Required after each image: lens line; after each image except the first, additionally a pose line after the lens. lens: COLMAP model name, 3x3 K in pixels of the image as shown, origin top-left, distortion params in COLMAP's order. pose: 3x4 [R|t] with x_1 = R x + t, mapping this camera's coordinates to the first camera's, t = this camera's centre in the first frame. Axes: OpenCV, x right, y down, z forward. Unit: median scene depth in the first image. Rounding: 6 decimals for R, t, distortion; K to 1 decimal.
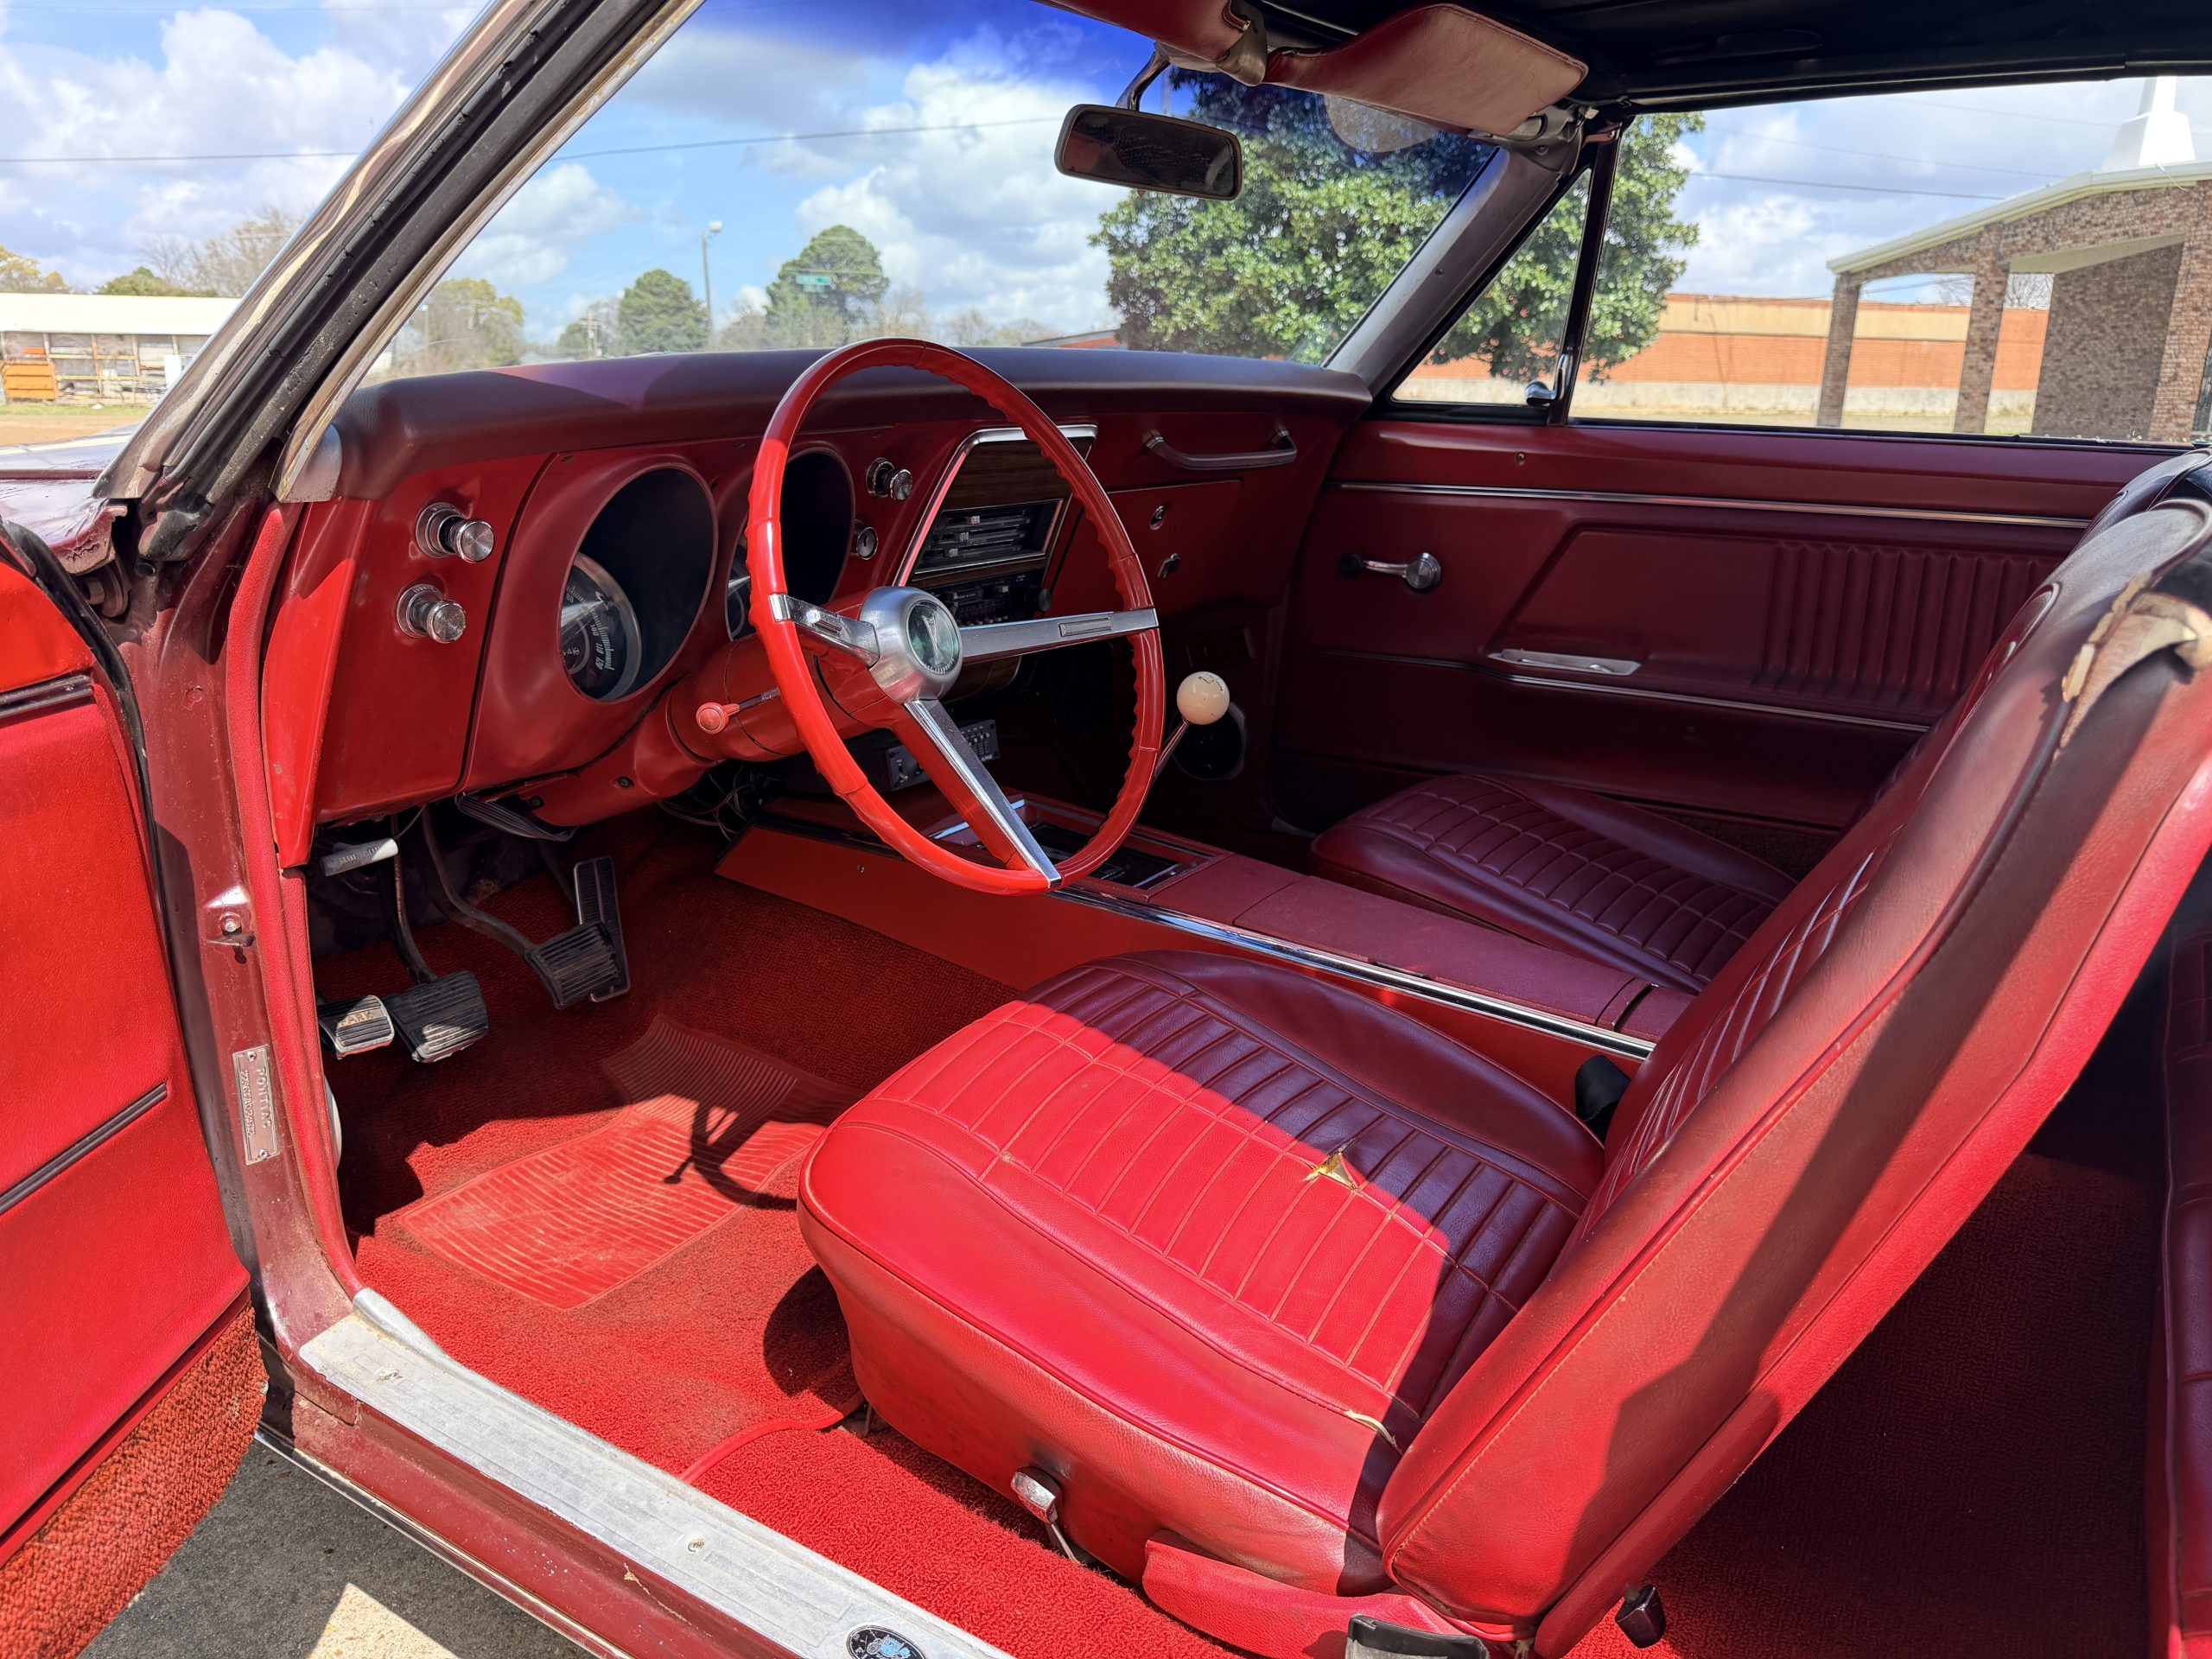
lens RADIAL K [[1575.4, 0, 1109.8], [0, 1575.4, 845.0], [0, 0, 1]] dist [0.014768, -0.020124]
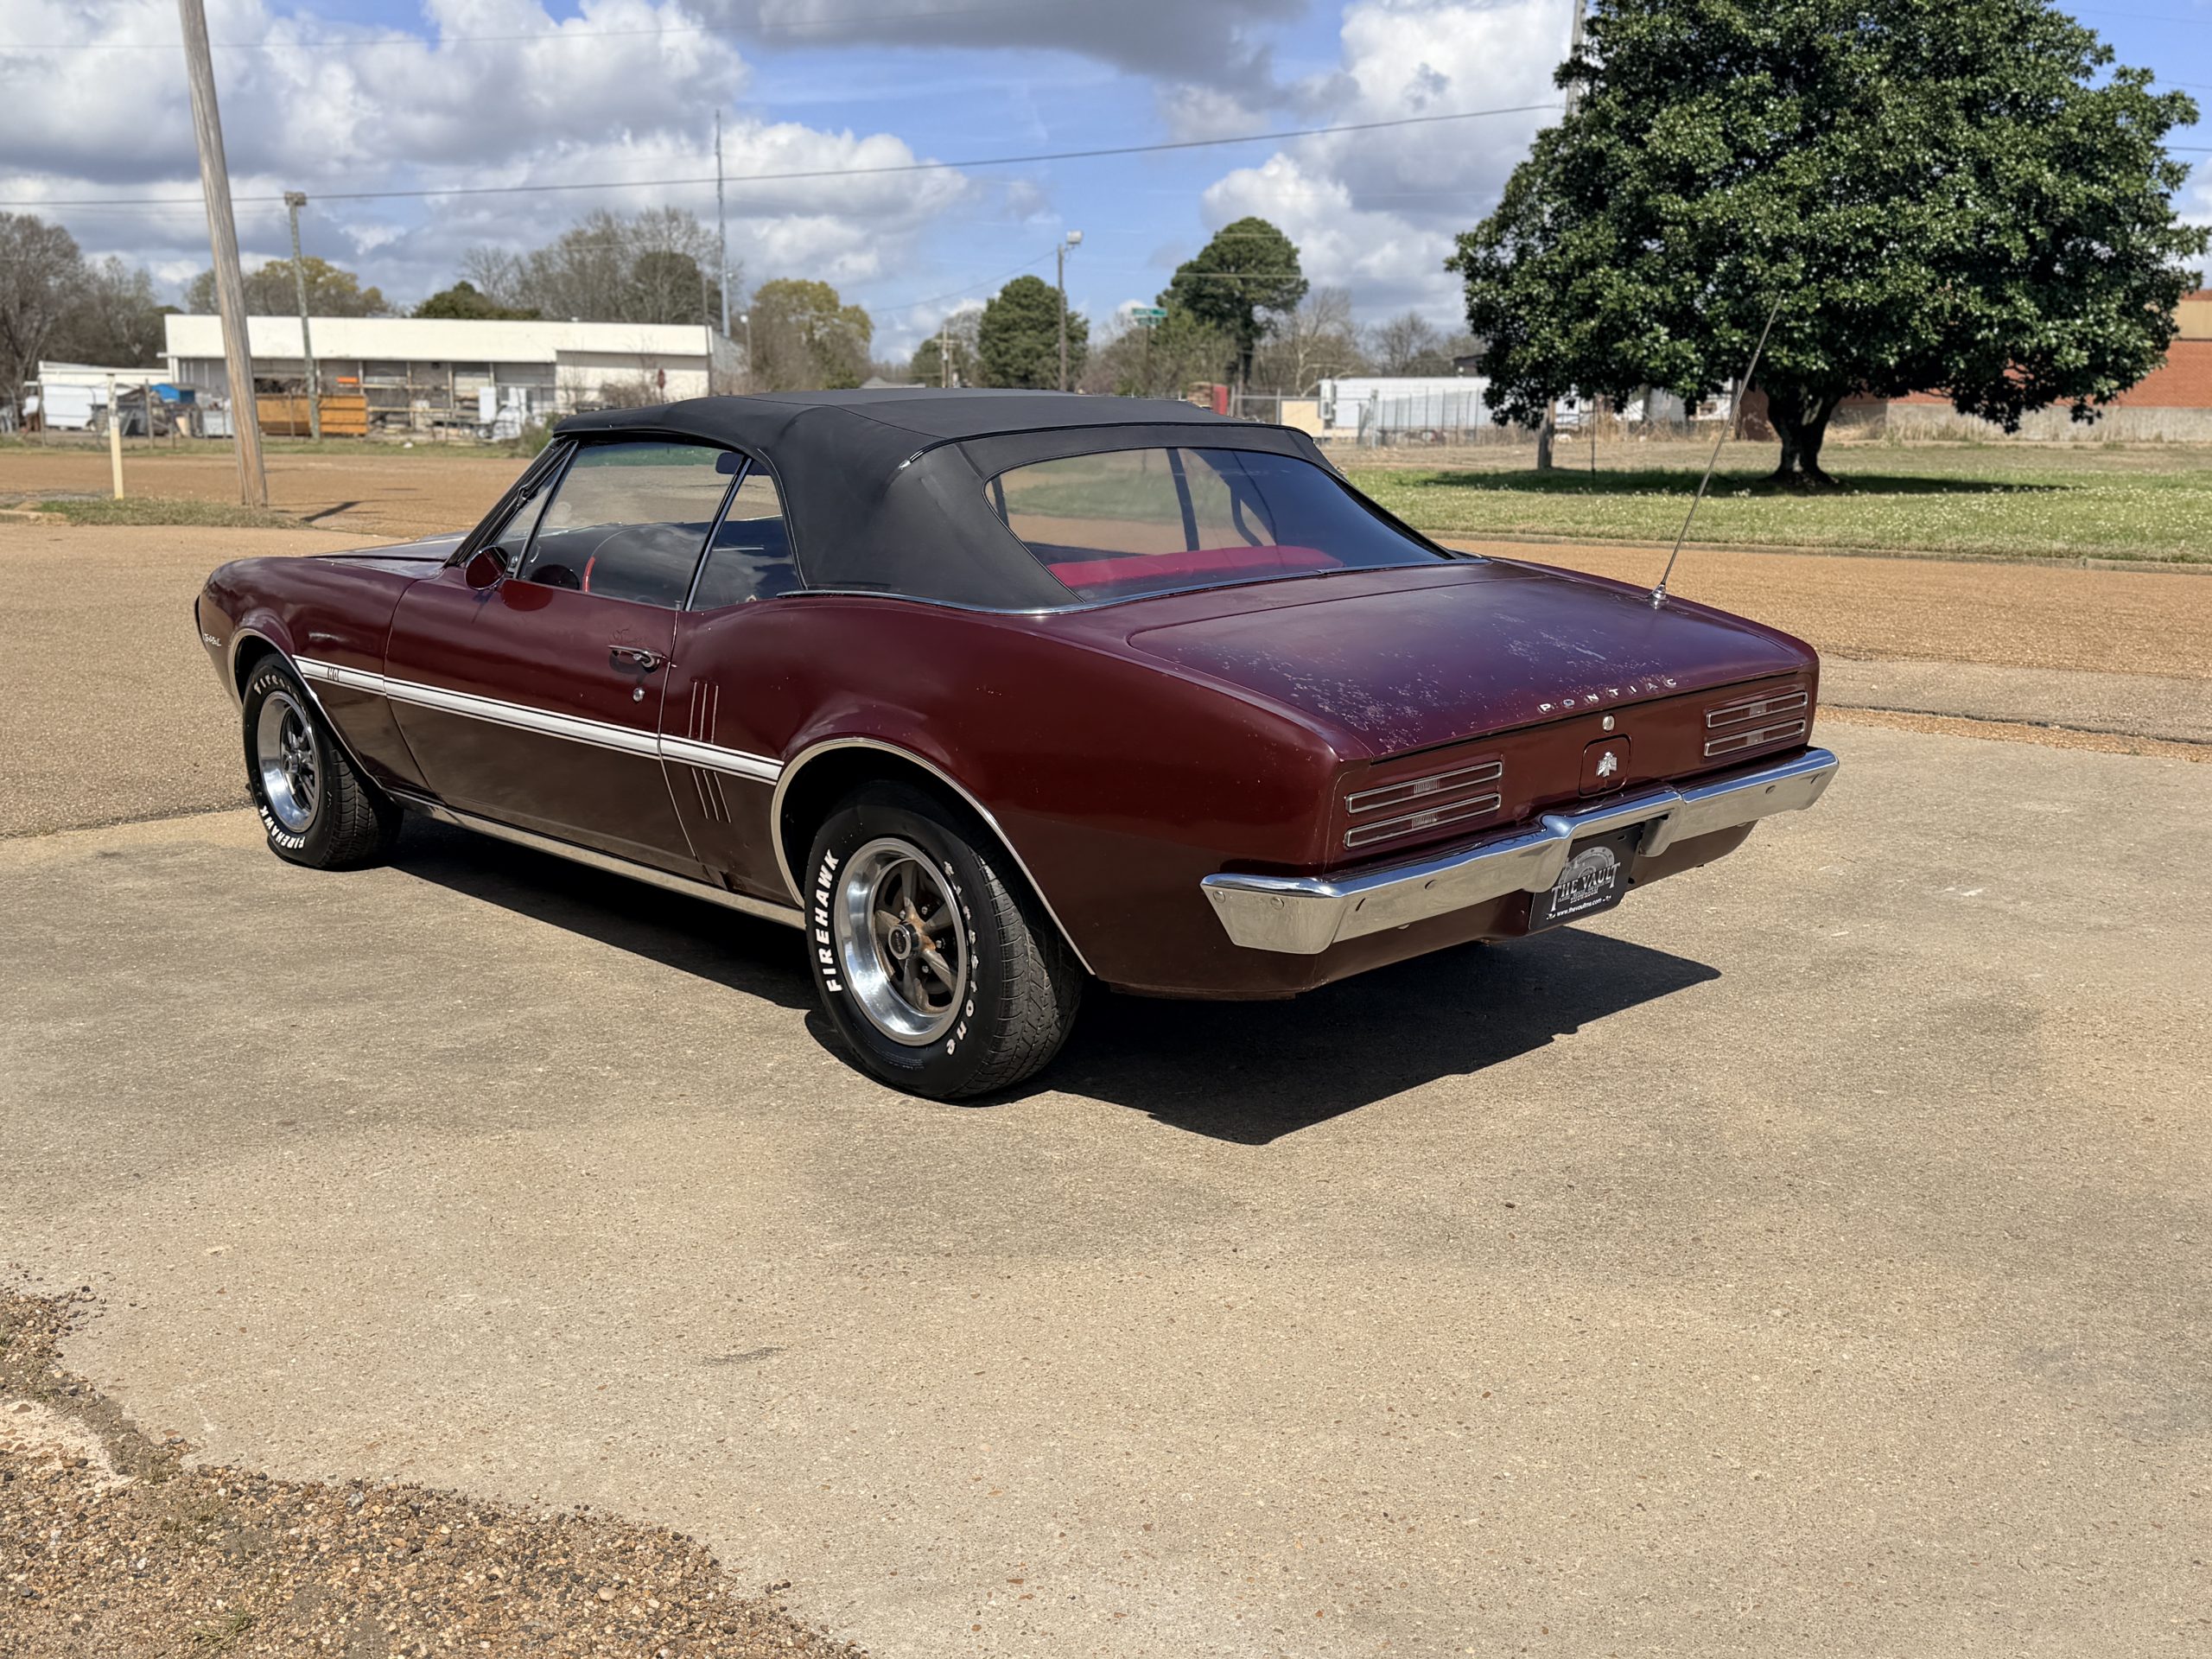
lens RADIAL K [[2051.7, 0, 1126.8], [0, 2051.7, 854.5], [0, 0, 1]] dist [0.013470, 0.000000]
pose [[0.975414, 0.042498, -0.216243, 1.838283], [-0.057439, 0.996341, -0.063280, 0.611693], [0.212763, 0.074145, 0.974287, -3.045259]]
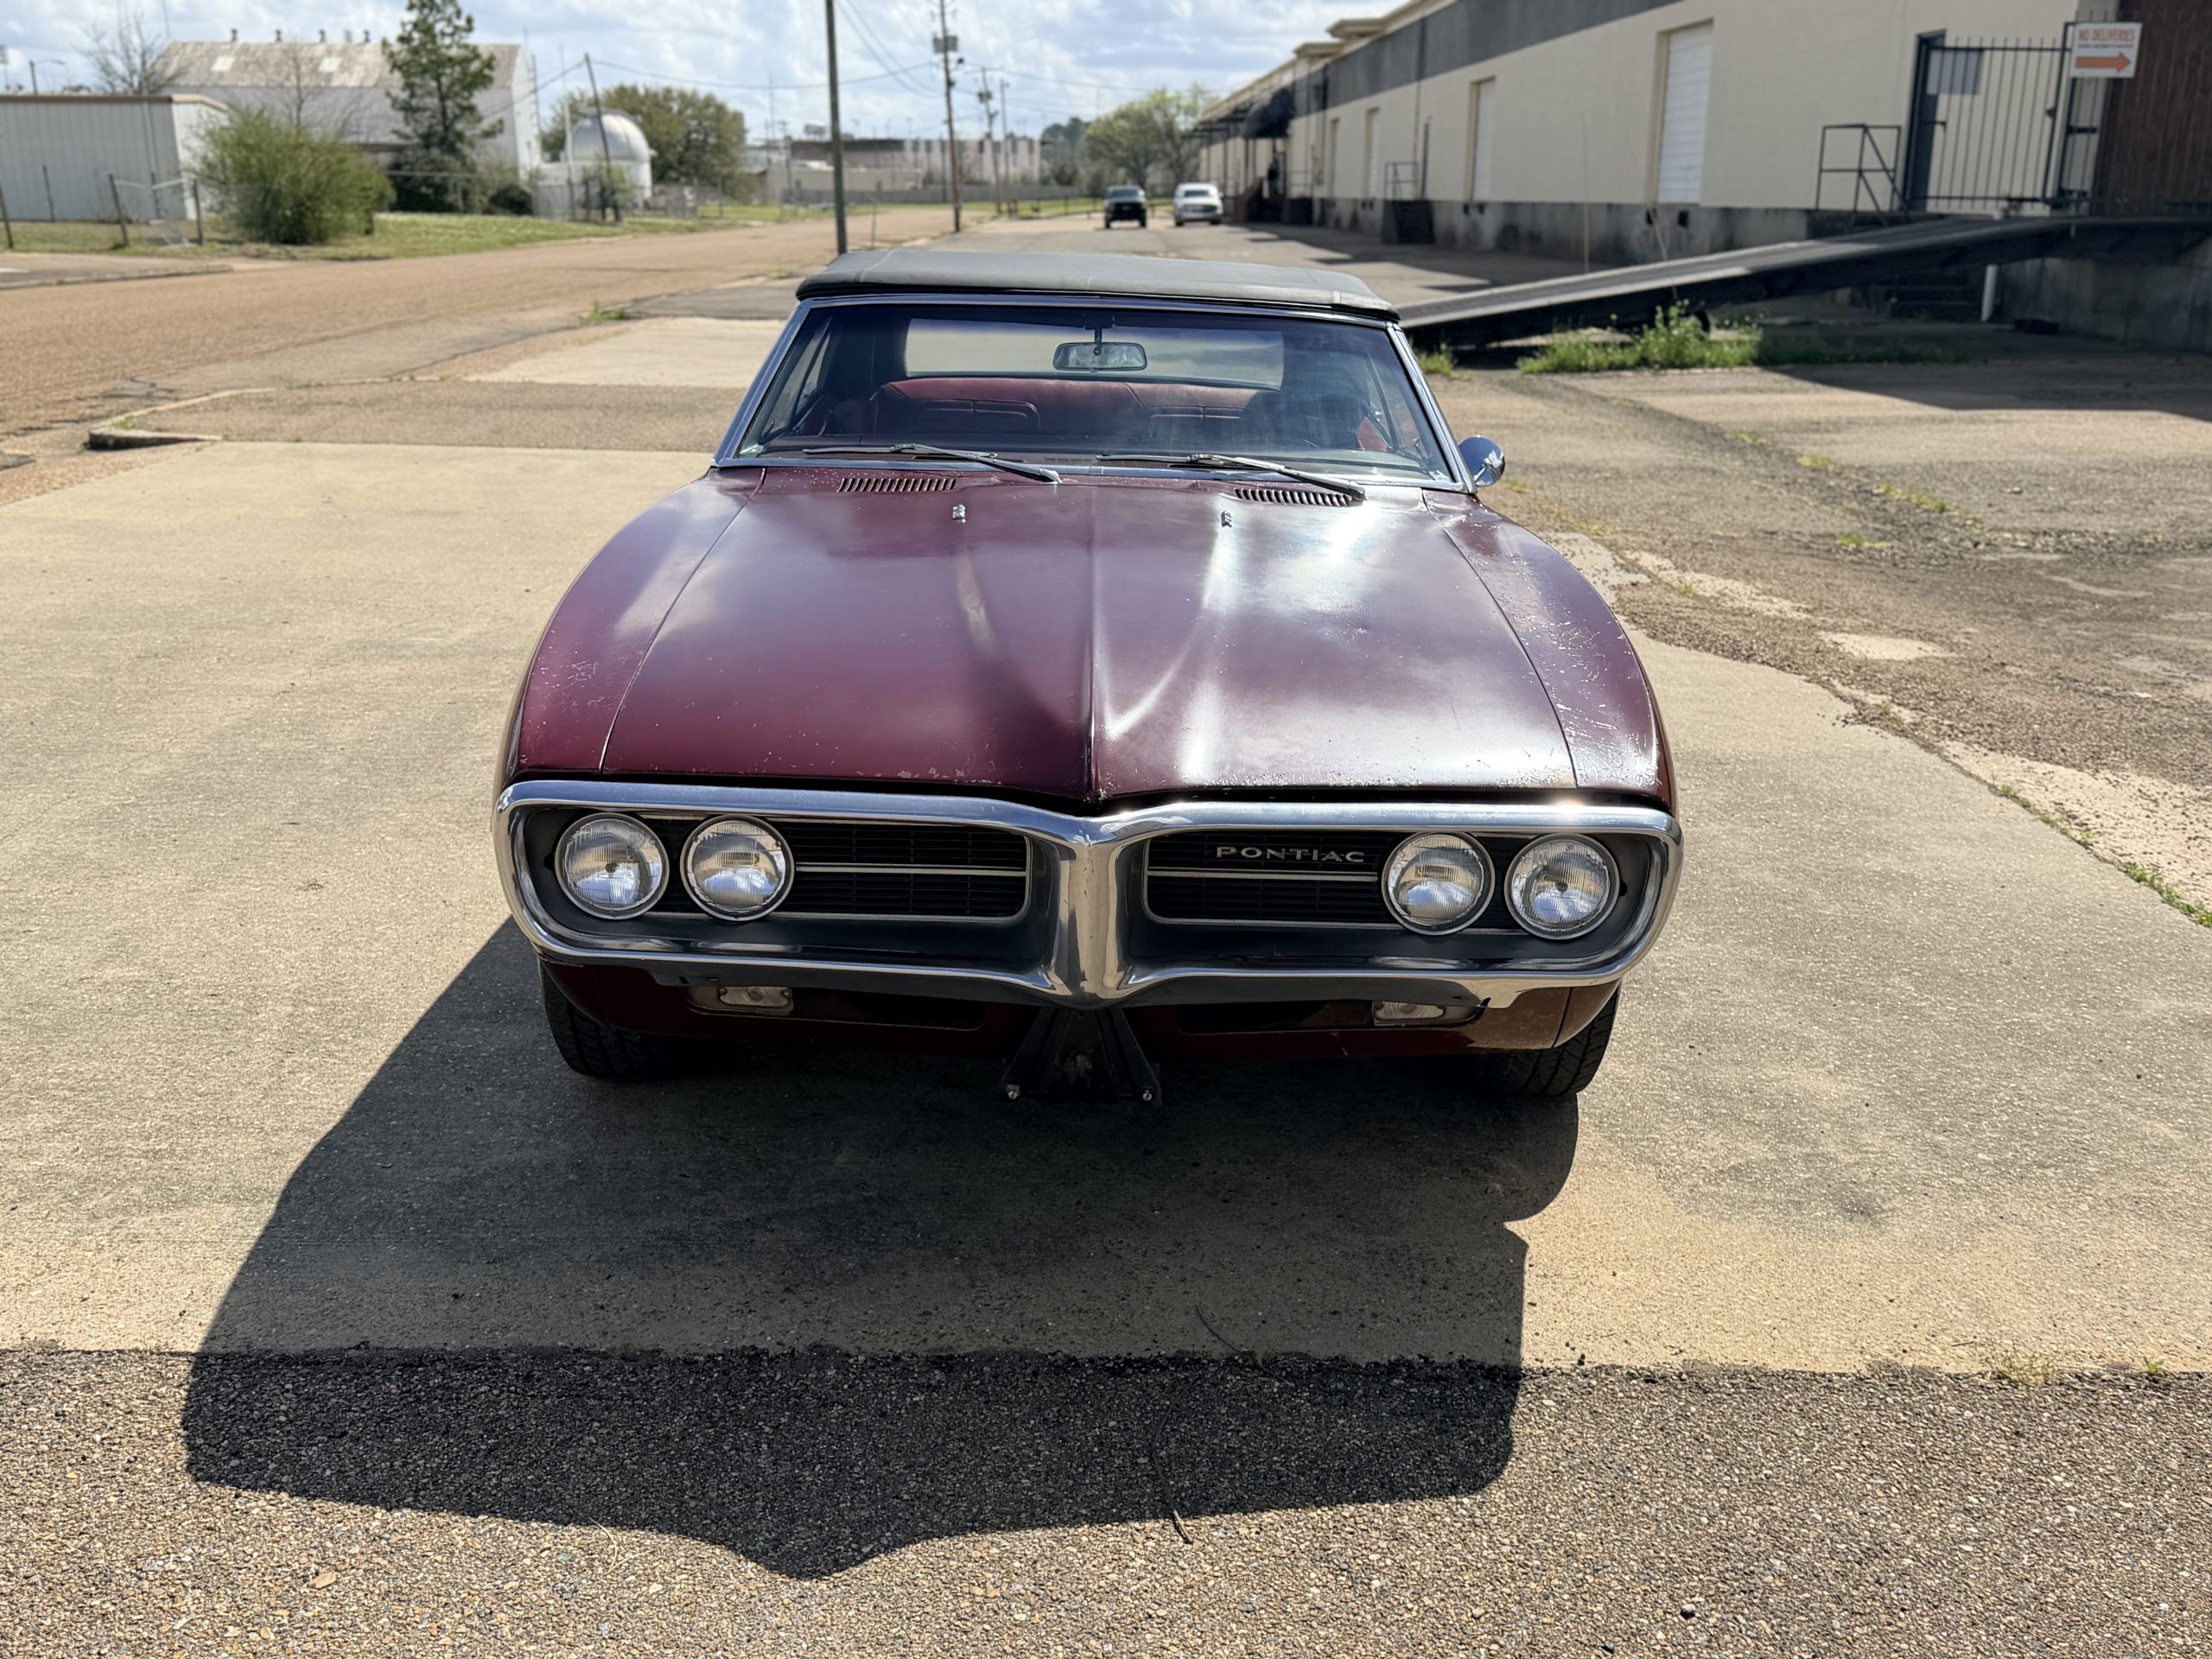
lens RADIAL K [[2048.9, 0, 1104.2], [0, 2048.9, 808.9], [0, 0, 1]] dist [0.004896, 0.000000]
pose [[-0.547821, -0.254123, 0.797066, -3.055143], [0.209302, 0.880819, 0.424677, -1.316670], [-0.809991, 0.399474, -0.429342, 2.974923]]
